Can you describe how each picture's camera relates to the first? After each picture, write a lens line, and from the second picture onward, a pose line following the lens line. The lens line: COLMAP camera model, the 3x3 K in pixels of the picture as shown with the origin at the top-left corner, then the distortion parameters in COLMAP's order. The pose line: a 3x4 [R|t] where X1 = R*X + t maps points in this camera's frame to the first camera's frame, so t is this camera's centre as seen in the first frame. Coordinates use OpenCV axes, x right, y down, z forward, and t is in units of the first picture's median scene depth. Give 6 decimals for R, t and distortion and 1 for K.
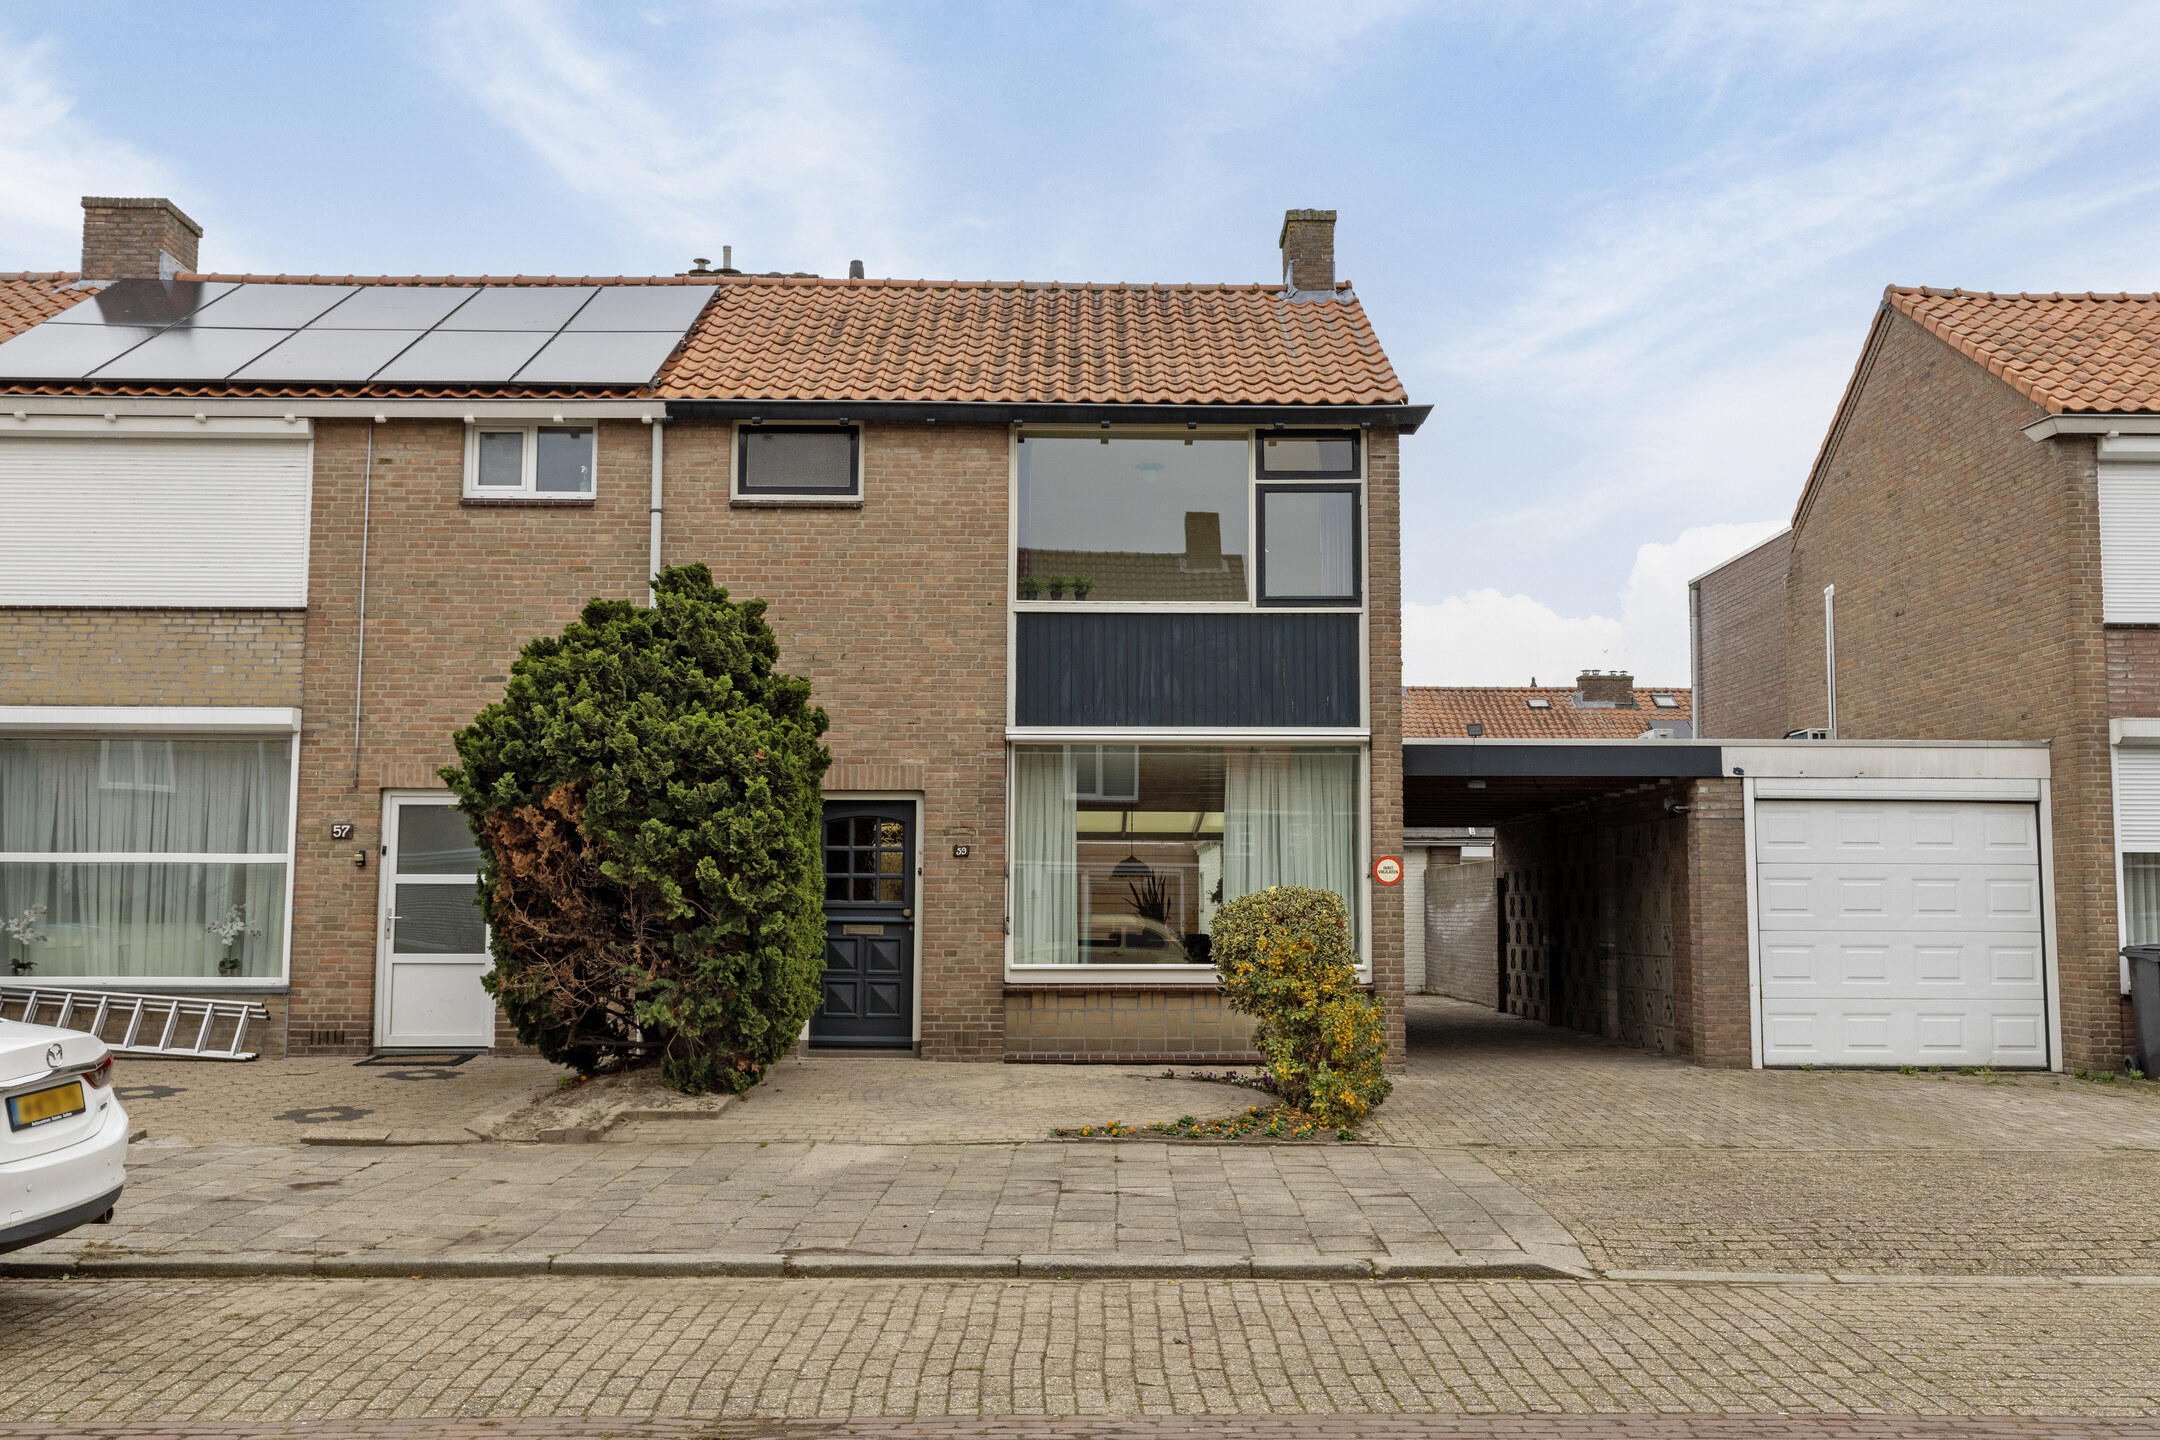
lens RADIAL K [[1946.1, 0, 1085.5], [0, 1946.1, 724.1], [0, 0, 1]] dist [0.015930, -0.013016]
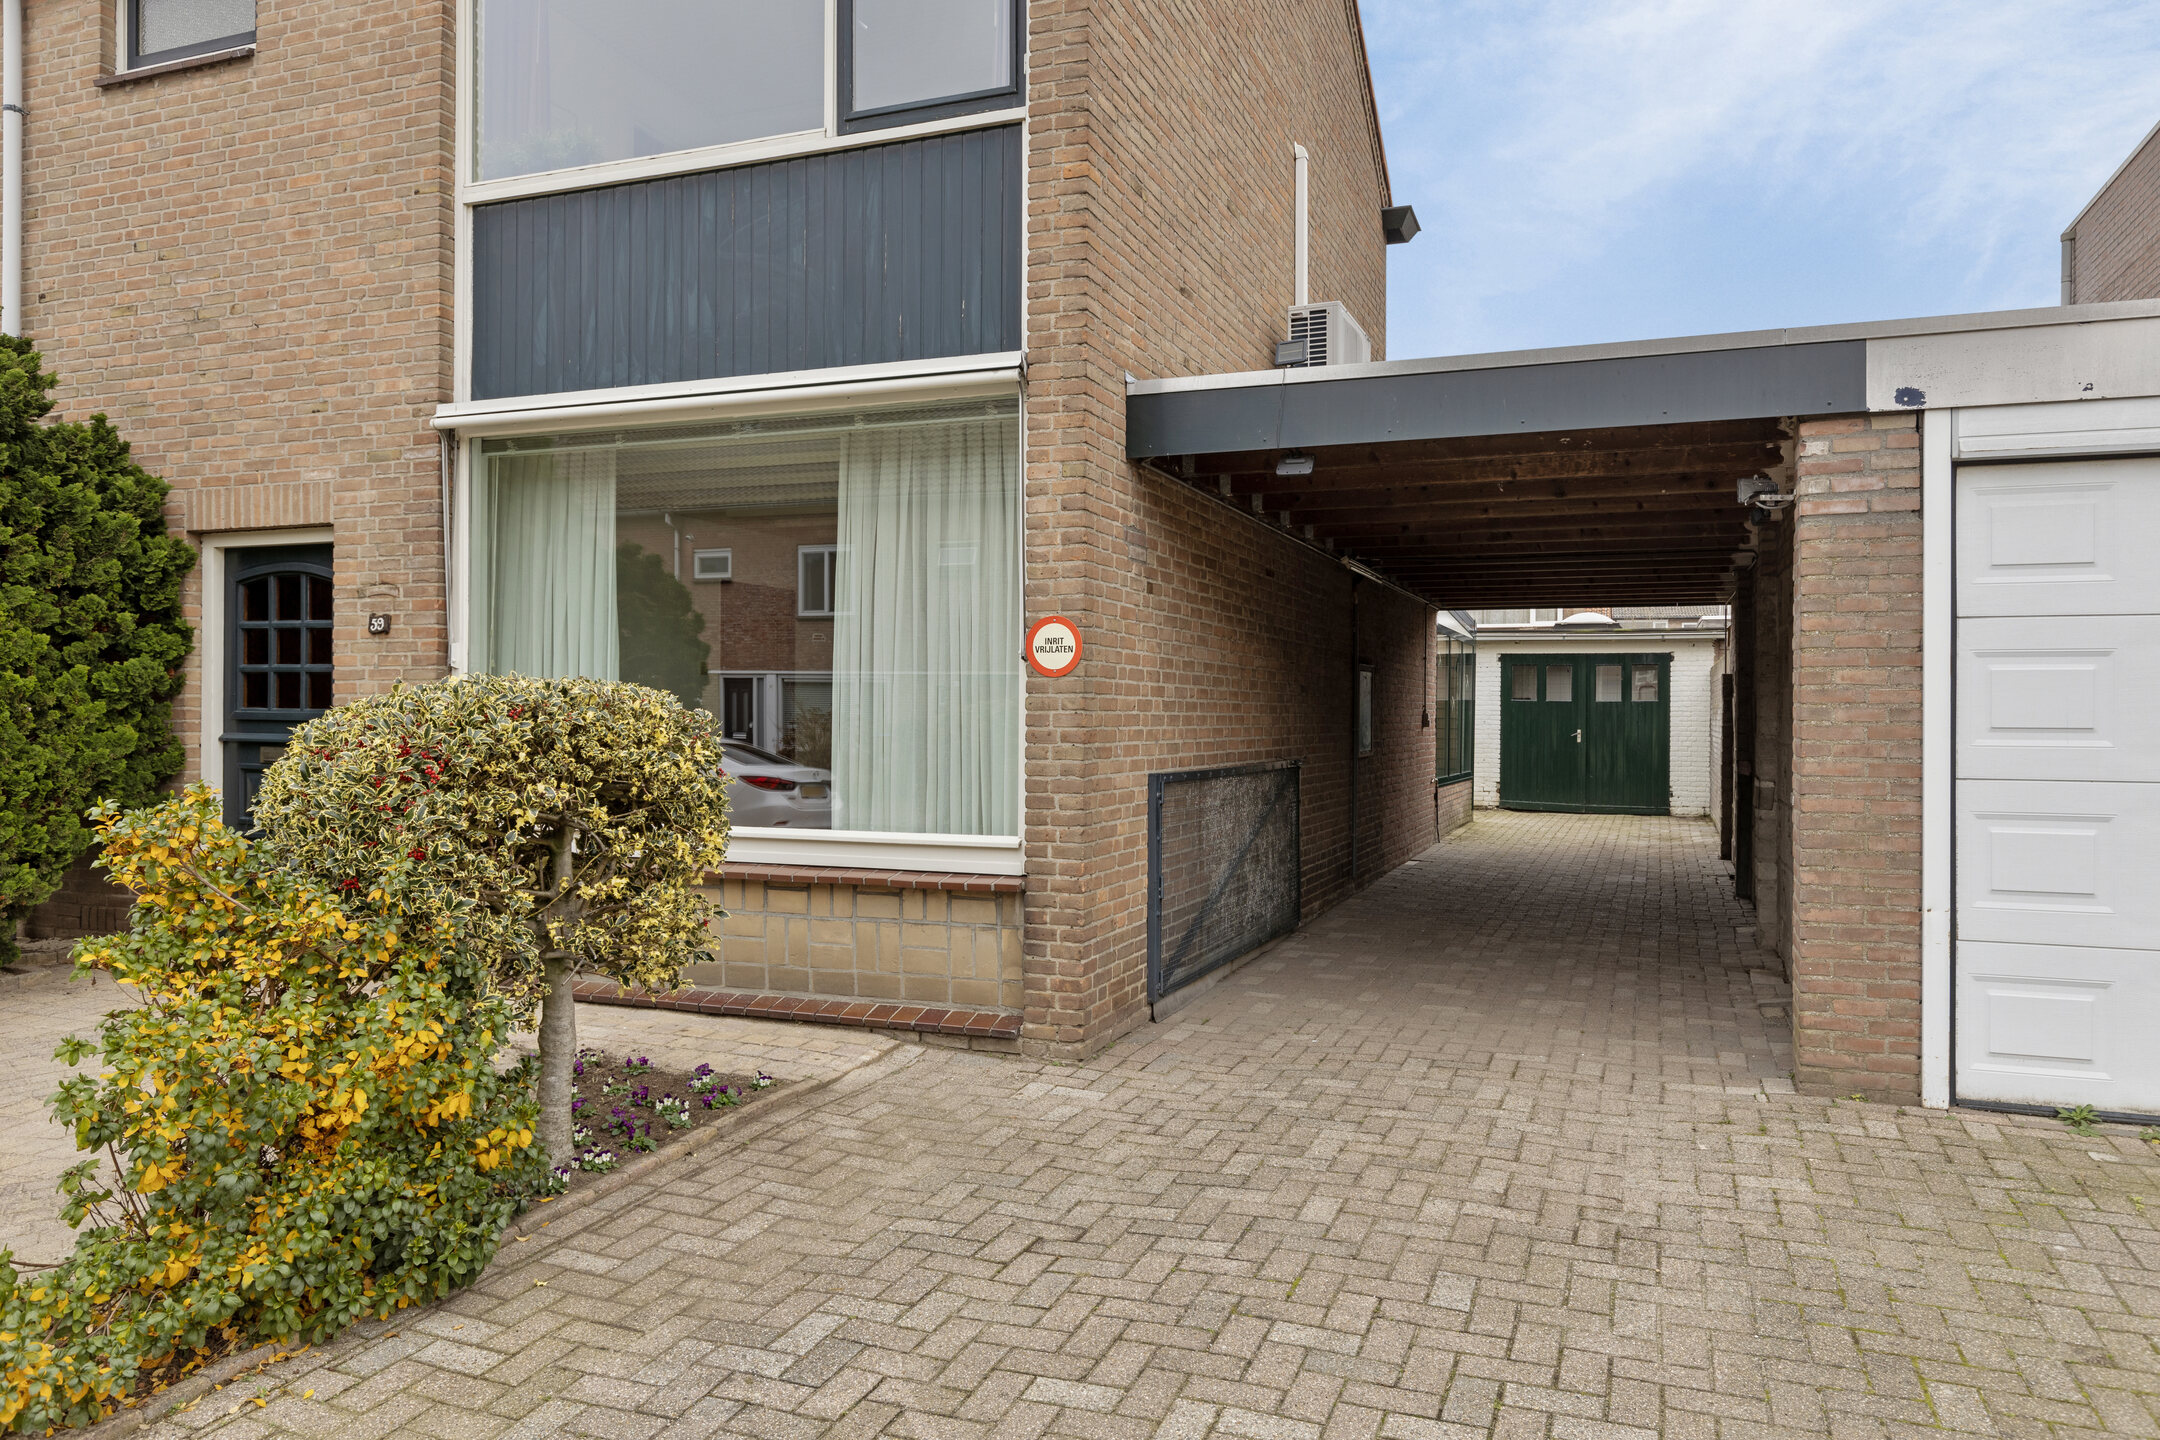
lens RADIAL K [[1455.2, 0, 1087.1], [0, 1455.2, 714.5], [0, 0, 1]] dist [-0.001527, 0.000319]
pose [[0.934830, 0.001668, -0.355092, 0.285451], [0.032248, 0.995458, 0.089576, 0.058958], [0.353629, -0.095189, 0.930530, 0.653642]]
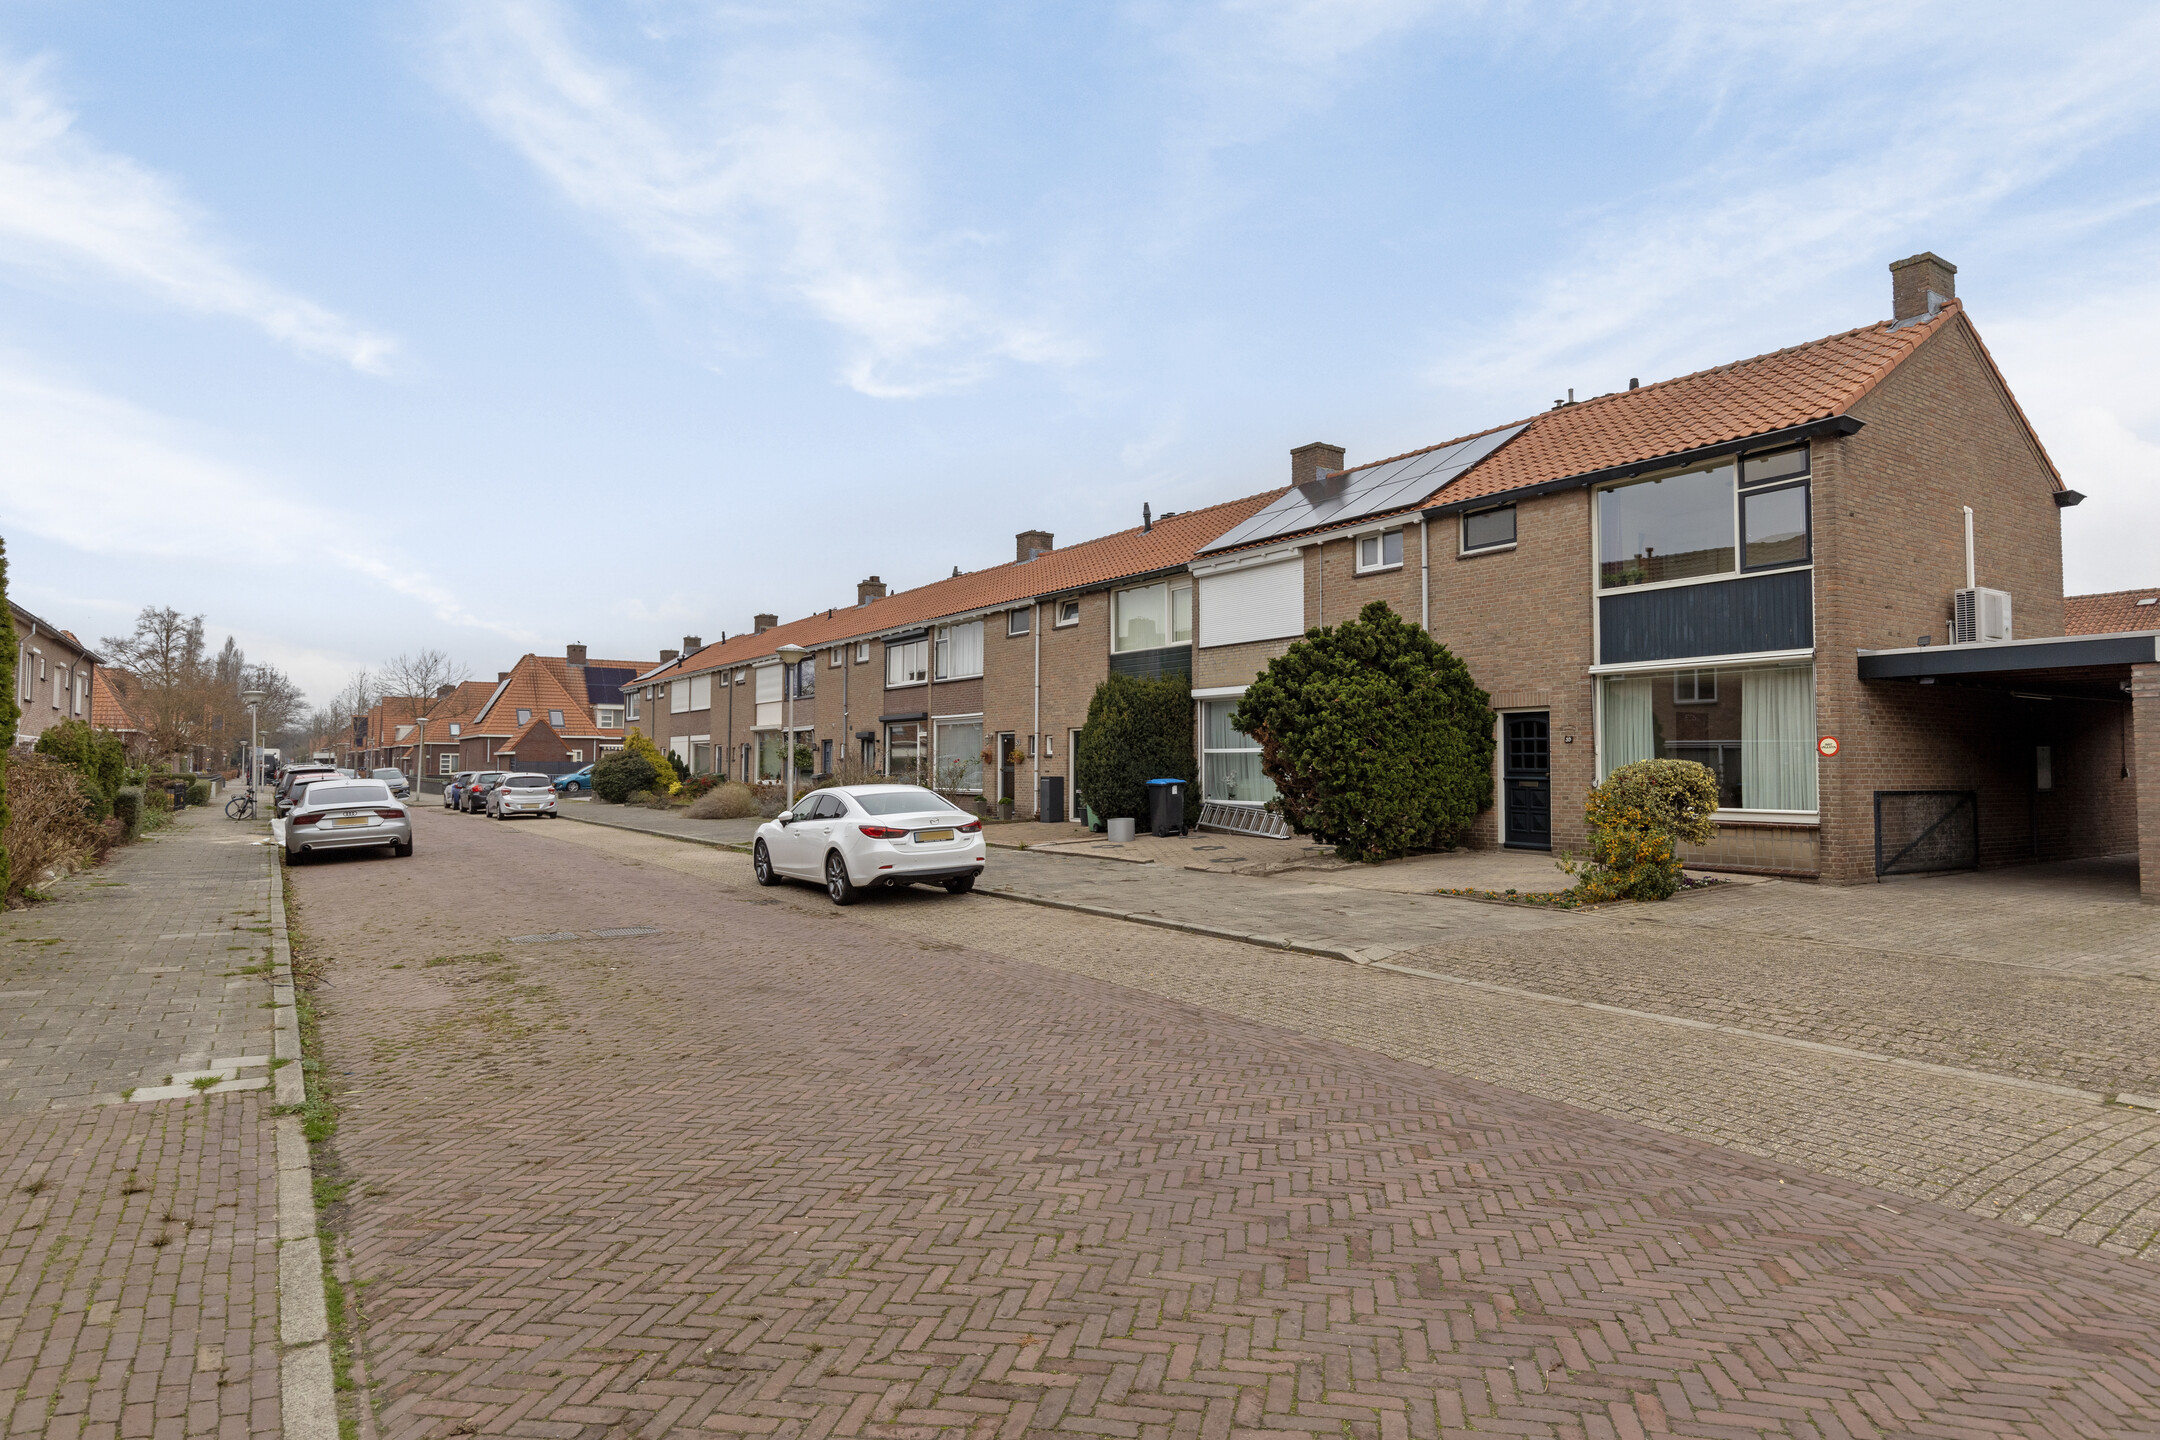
lens RADIAL K [[1198.7, 0, 1119.6], [0, 1198.7, 718.6], [0, 0, 1]] dist [0.008605, -0.000499]
pose [[0.566608, -0.036989, -0.823157, 0.580446], [0.080161, 0.996728, 0.010389, 0.003423], [0.820079, -0.071872, 0.567719, 0.063998]]
